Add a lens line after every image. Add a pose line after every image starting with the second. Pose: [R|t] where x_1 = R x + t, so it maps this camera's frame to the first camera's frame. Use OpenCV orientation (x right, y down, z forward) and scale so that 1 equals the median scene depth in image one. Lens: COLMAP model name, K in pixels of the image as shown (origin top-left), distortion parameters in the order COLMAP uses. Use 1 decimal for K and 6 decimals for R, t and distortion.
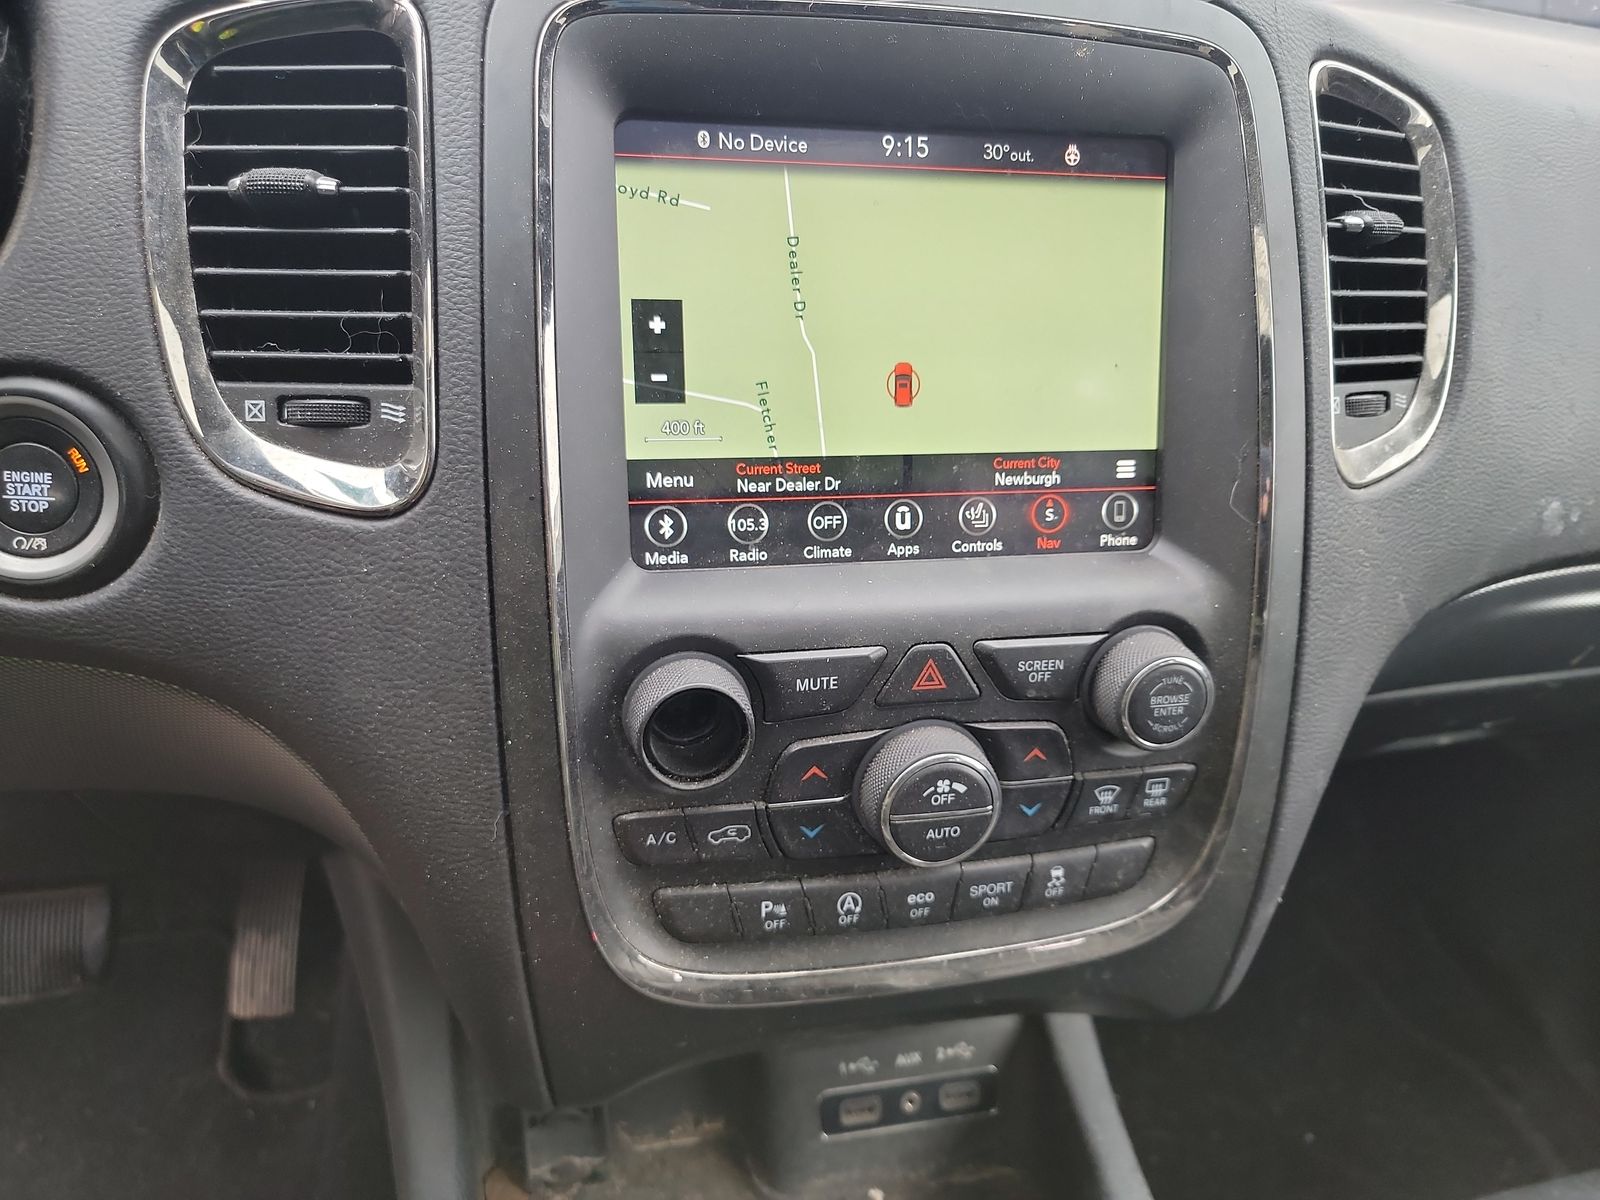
lens RADIAL K [[1131.9, 0, 800.0], [0, 1131.9, 600.0], [0, 0, 1]] dist [0.006385, 0.000390]
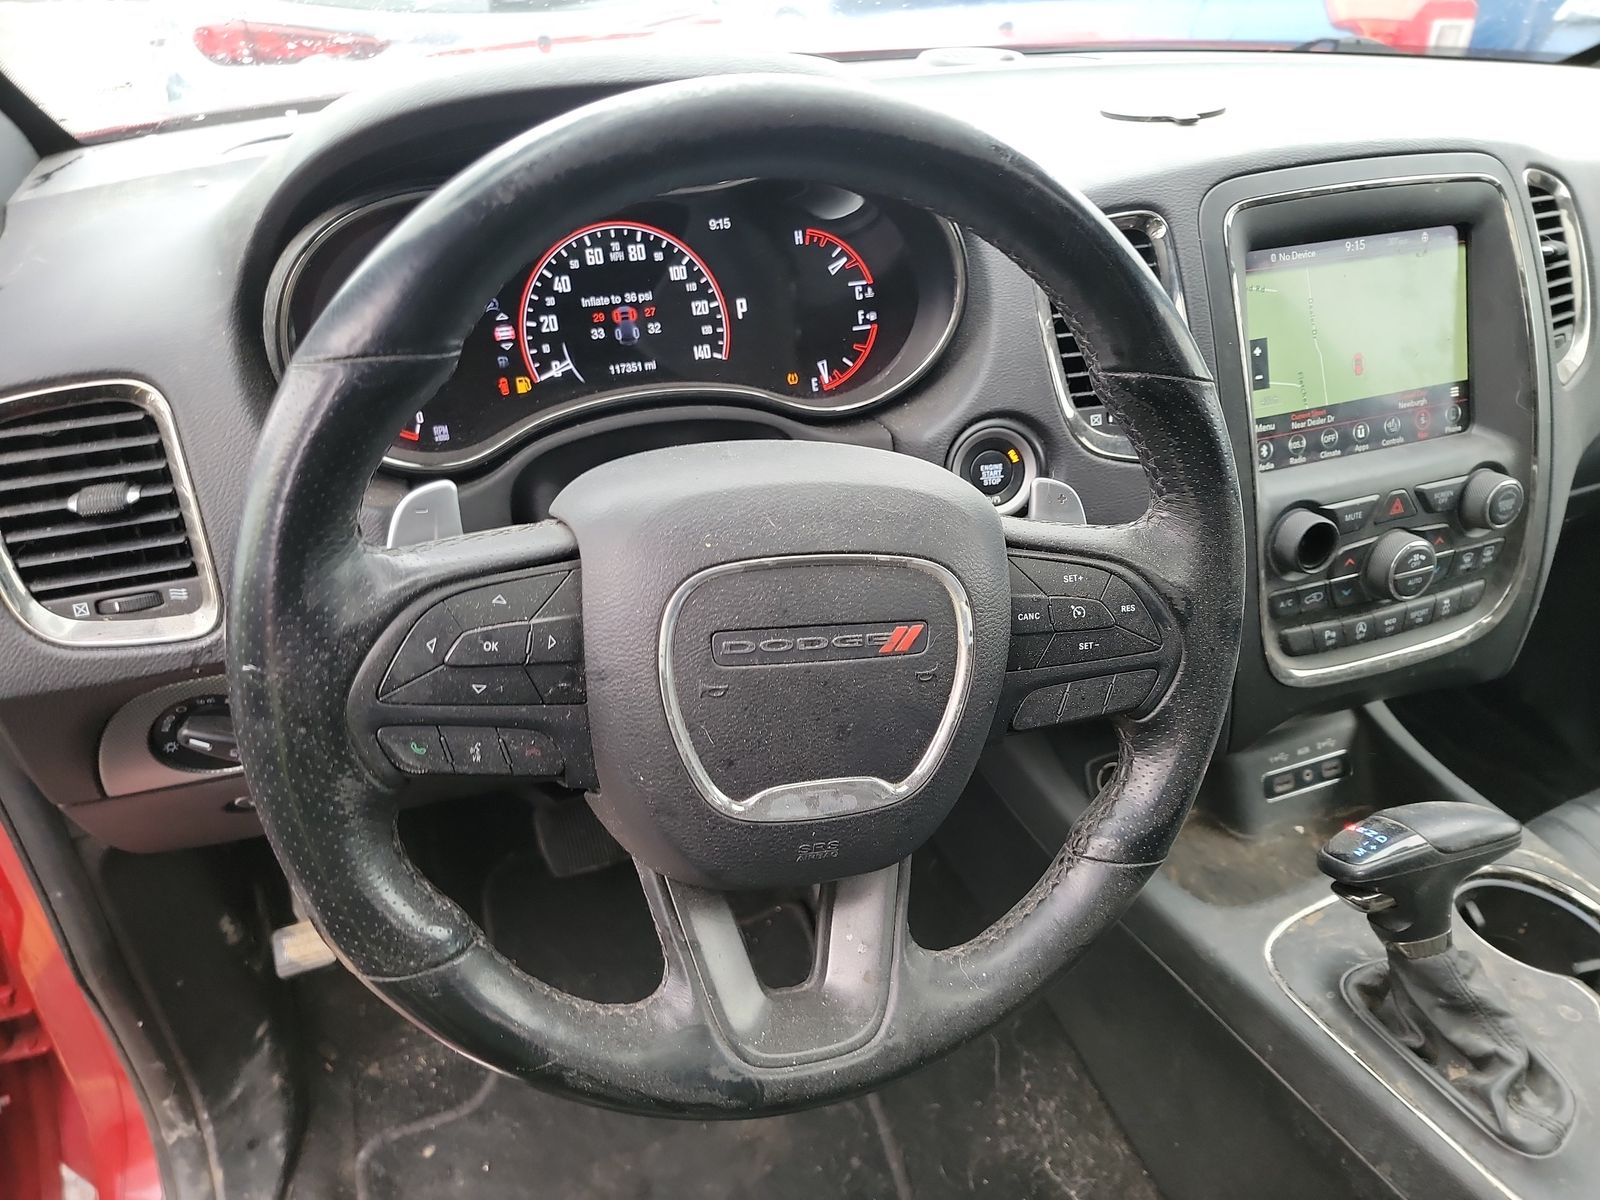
lens RADIAL K [[1131.9, 0, 800.0], [0, 1131.9, 600.0], [0, 0, 1]] dist [0.006385, 0.000390]
pose [[0.985675, -0.146248, 0.084005, -1.097224], [0.142387, 0.988533, 0.050283, -0.021087], [-0.090395, -0.037601, 0.995196, -0.899574]]
